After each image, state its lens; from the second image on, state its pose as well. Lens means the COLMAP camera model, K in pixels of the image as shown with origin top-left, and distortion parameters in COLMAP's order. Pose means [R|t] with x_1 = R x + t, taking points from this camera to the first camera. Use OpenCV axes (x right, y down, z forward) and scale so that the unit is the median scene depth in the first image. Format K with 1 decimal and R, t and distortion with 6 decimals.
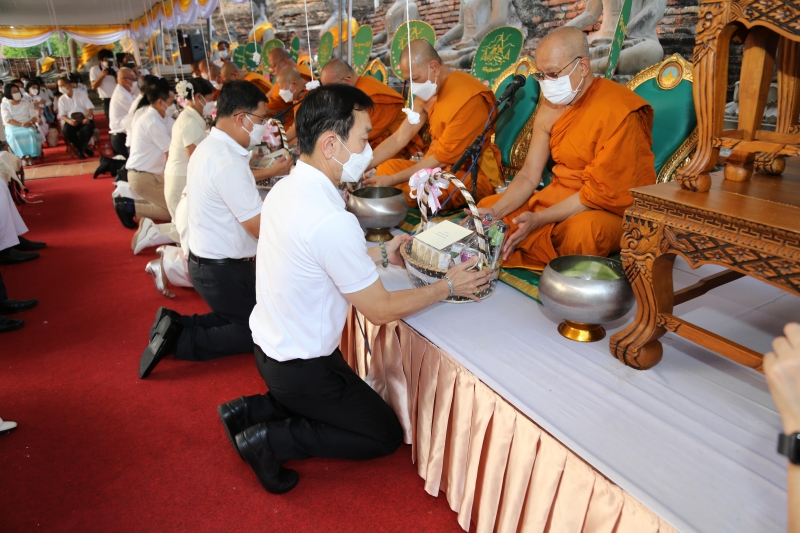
lens RADIAL K [[556.7, 0, 400.0], [0, 556.7, 266.5], [0, 0, 1]] dist [-0.091732, 0.057258]
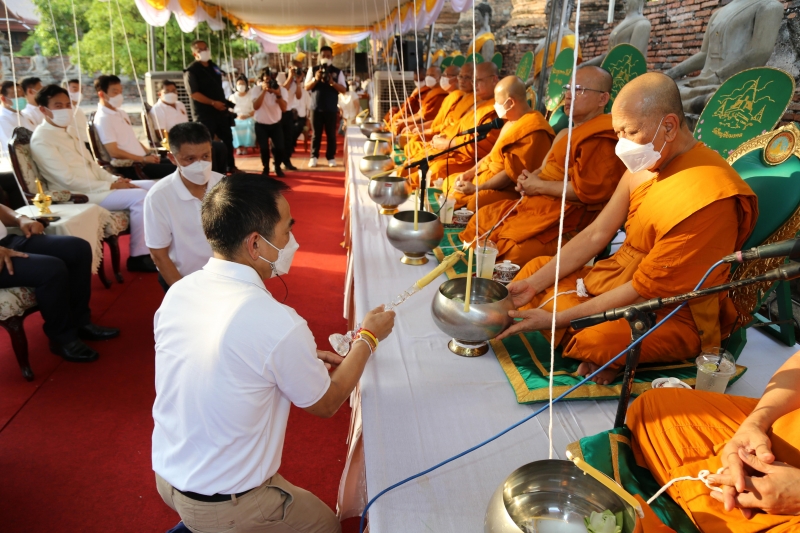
lens RADIAL K [[556.7, 0, 400.0], [0, 556.7, 266.5], [0, 0, 1]] dist [-0.091732, 0.057258]
pose [[0.920709, 0.180359, -0.346072, 0.029440], [-0.185108, 0.982523, 0.019580, -0.071449], [0.343555, 0.046033, 0.938004, 0.136822]]
